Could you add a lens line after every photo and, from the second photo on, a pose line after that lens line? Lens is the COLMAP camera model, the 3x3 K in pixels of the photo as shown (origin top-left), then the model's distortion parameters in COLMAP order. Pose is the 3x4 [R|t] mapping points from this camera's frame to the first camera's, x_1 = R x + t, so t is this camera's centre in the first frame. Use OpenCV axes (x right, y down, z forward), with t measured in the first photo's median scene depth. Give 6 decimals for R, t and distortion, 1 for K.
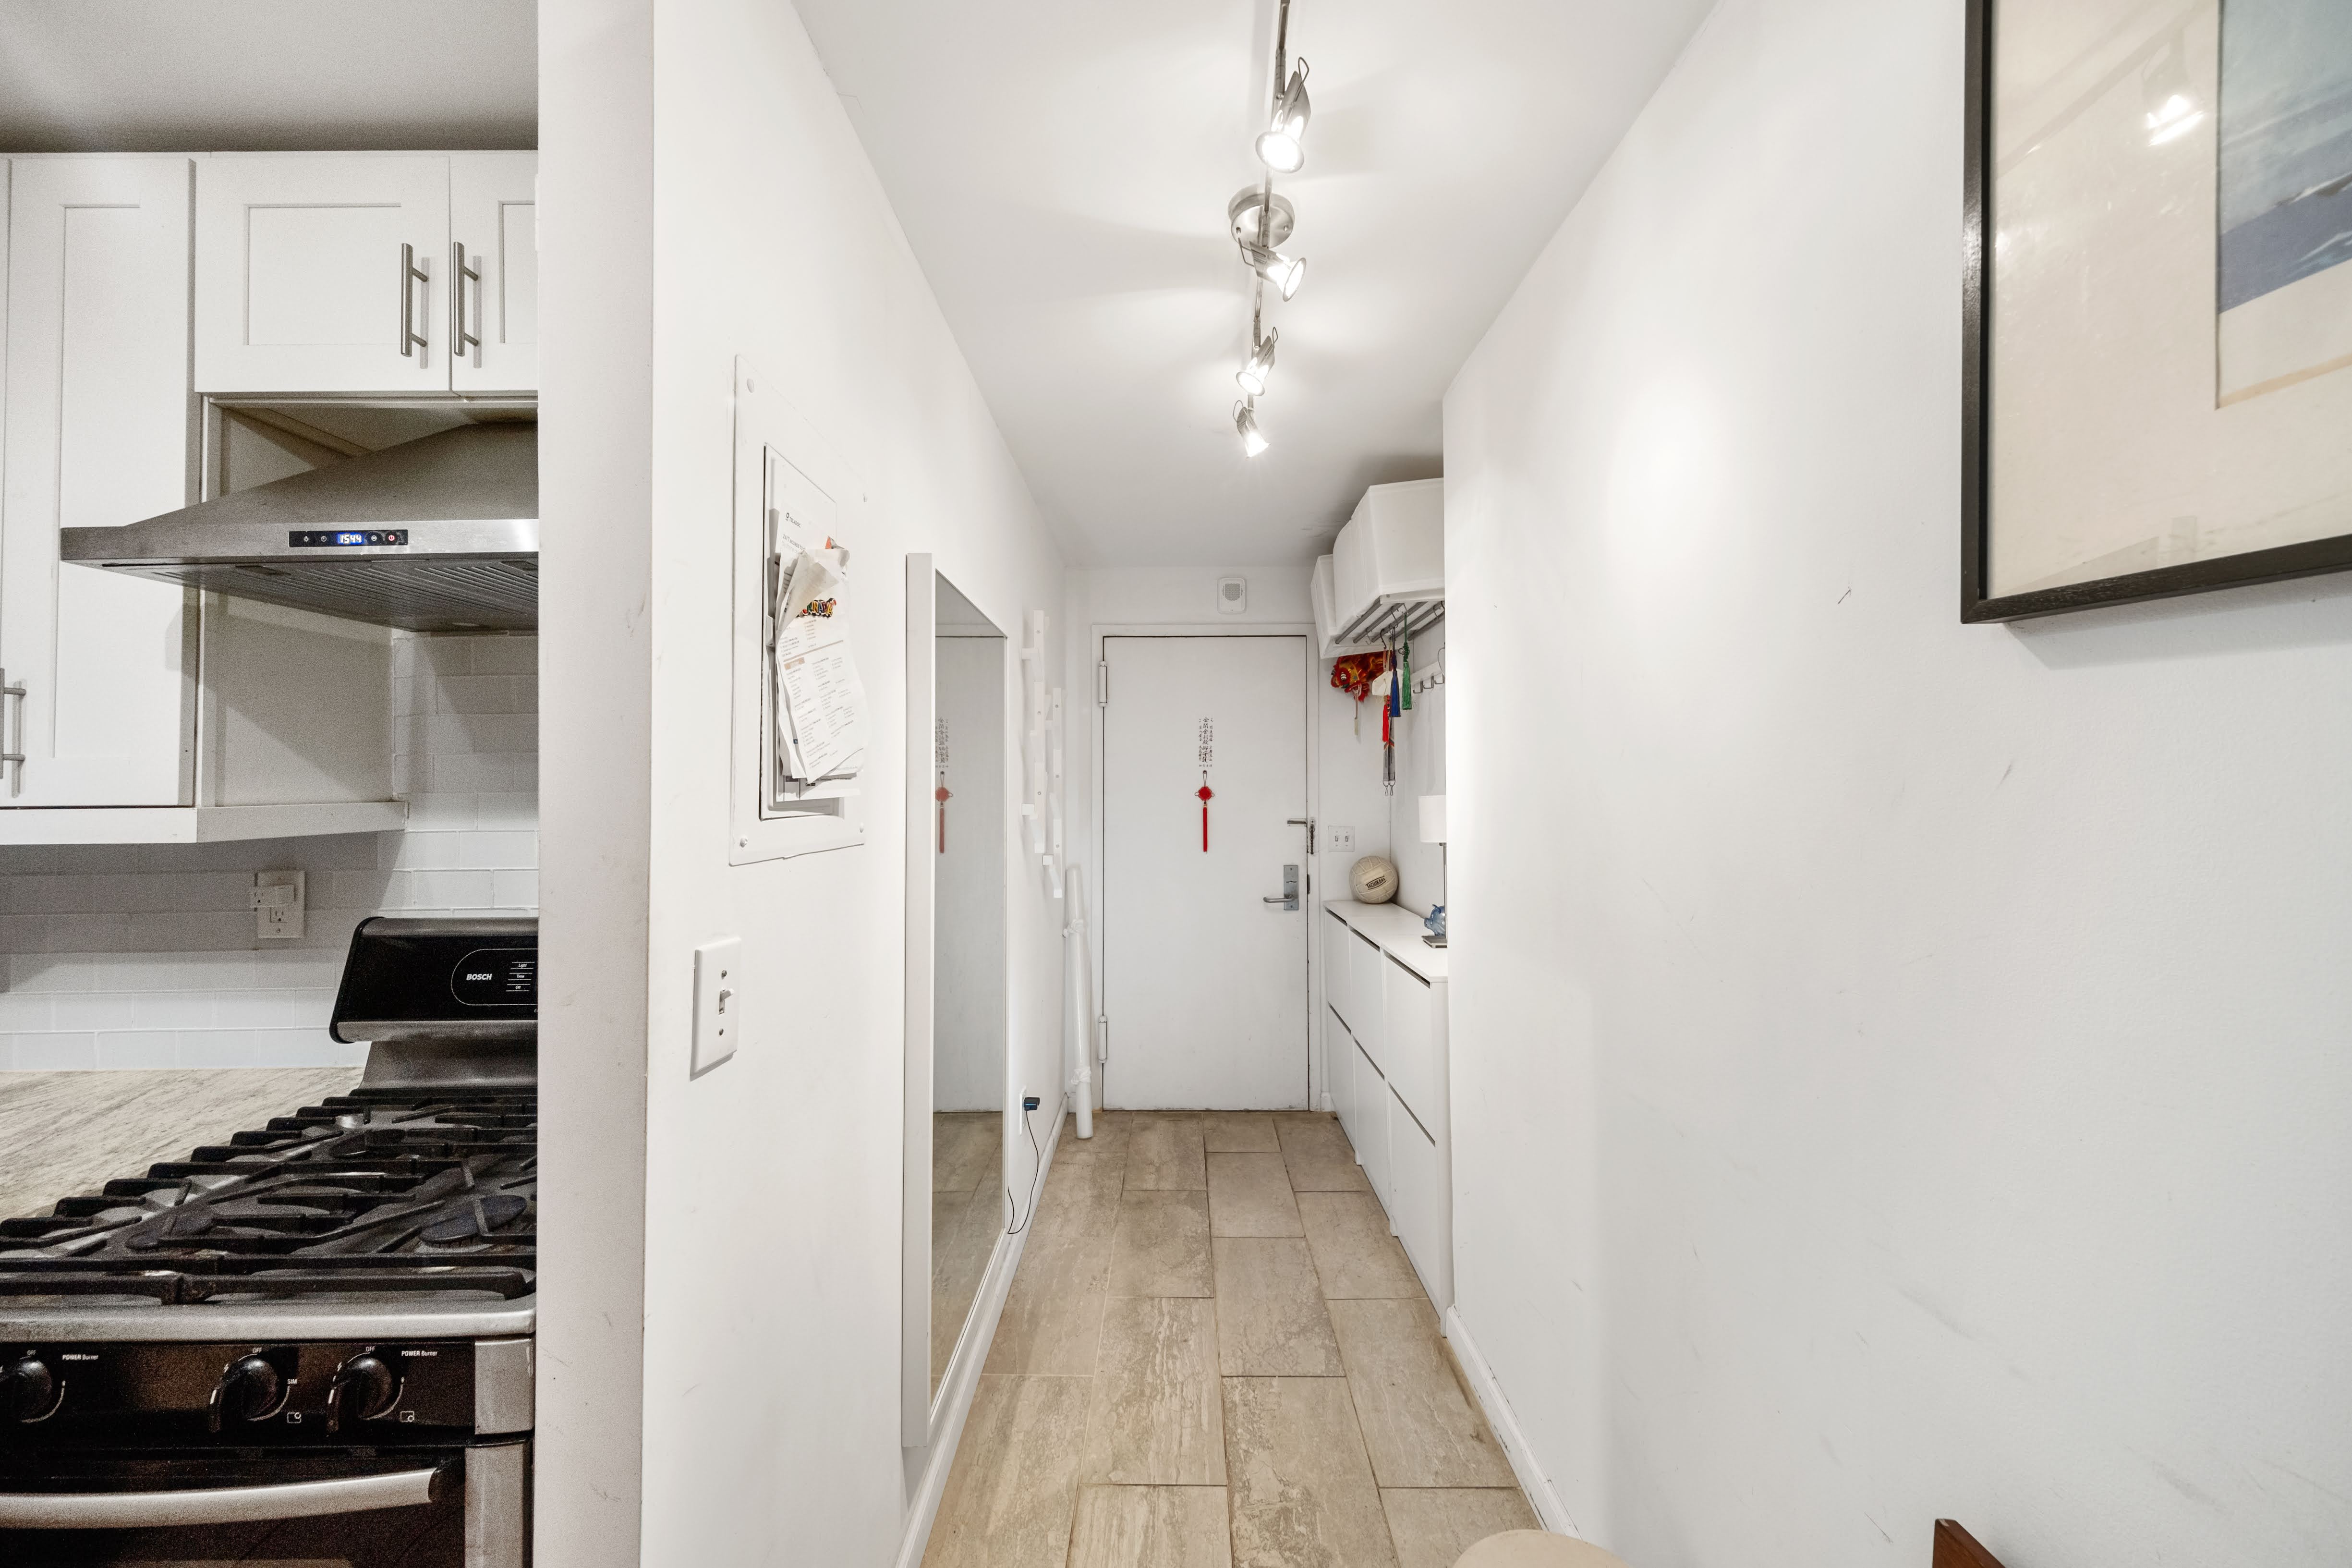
lens RADIAL K [[787.0, 0, 1176.0], [0, 787.0, 784.0], [0, 0, 1]] dist [-0.000810, -0.000129]
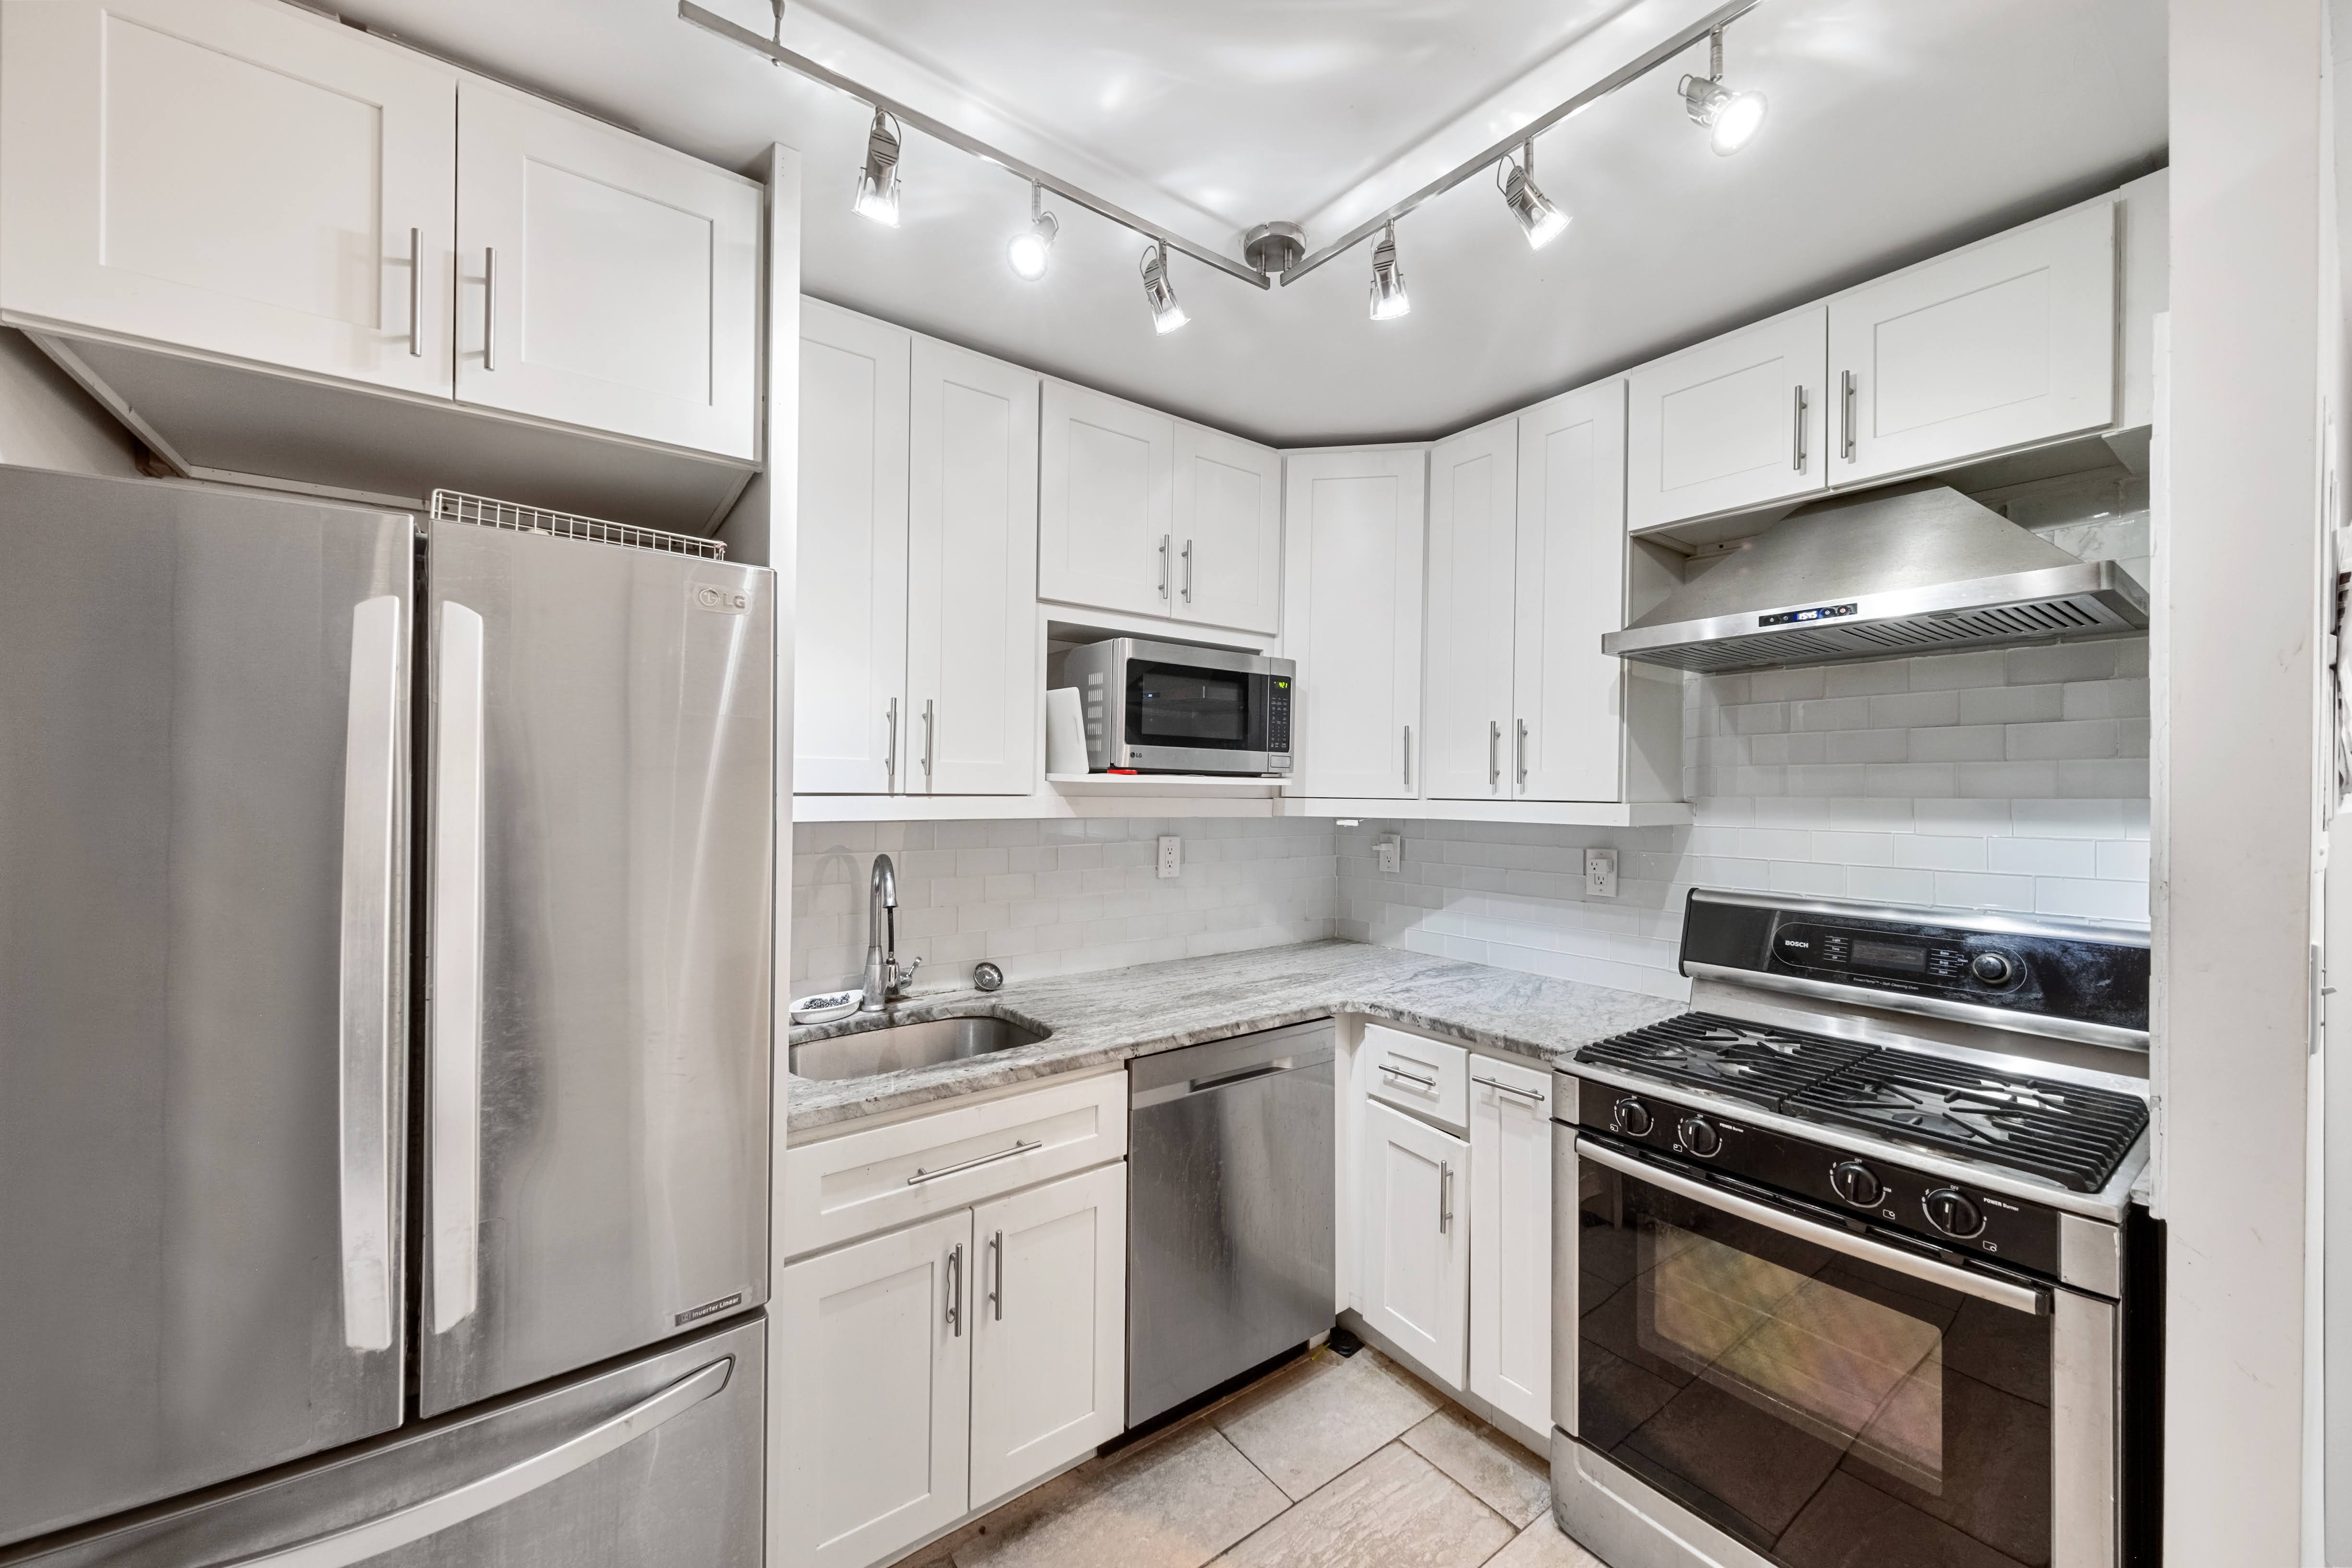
lens RADIAL K [[884.2, 0, 1176.0], [0, 884.2, 784.0], [0, 0, 1]] dist [-0.000121, 0.000098]
pose [[0.593711, 0.012083, -0.804588, -0.386225], [-0.019520, 0.999809, 0.000612, 0.008861], [0.804441, 0.015342, 0.593834, -0.730230]]
